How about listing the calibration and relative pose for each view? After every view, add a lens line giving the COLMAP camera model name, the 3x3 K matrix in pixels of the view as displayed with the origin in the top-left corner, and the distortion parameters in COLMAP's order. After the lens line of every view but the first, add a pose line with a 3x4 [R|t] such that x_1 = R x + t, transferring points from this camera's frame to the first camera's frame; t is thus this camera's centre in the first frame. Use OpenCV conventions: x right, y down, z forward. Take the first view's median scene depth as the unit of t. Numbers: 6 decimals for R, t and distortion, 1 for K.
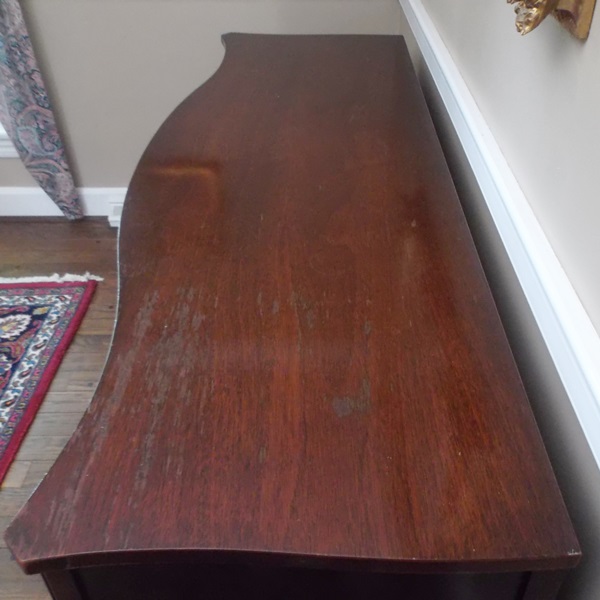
lens RADIAL K [[673.6, 0, 299.9], [0, 673.6, 300.7], [0, 0, 1]] dist [0.050844, 0.000000]
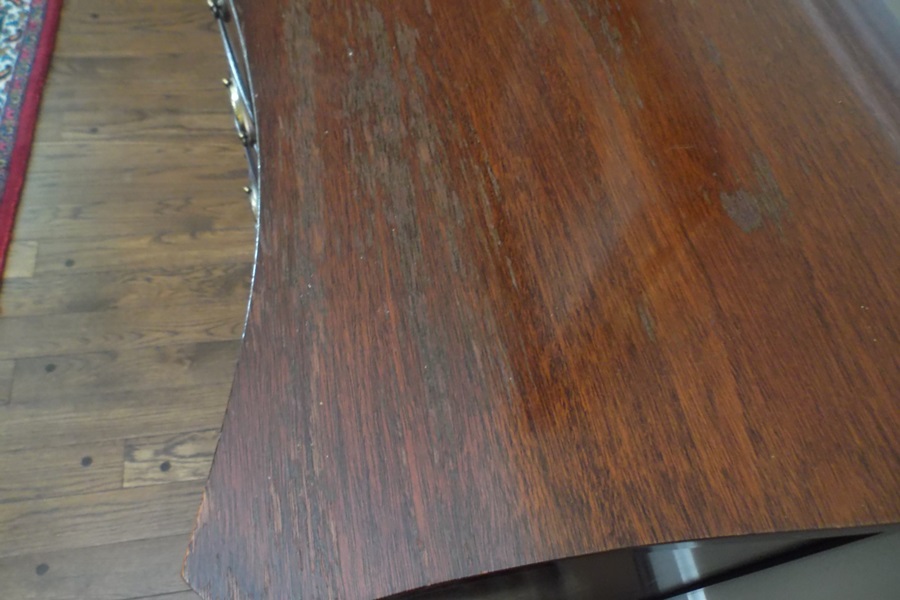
lens RADIAL K [[683.7, 0, 450.0], [0, 683.7, 303.2], [0, 0, 1]] dist [0.021401, -0.012154]
pose [[0.976977, -0.081357, 0.197224, -0.241864], [-0.002552, 0.919912, 0.392116, 0.008656], [-0.213330, -0.383592, 0.898525, 0.453173]]
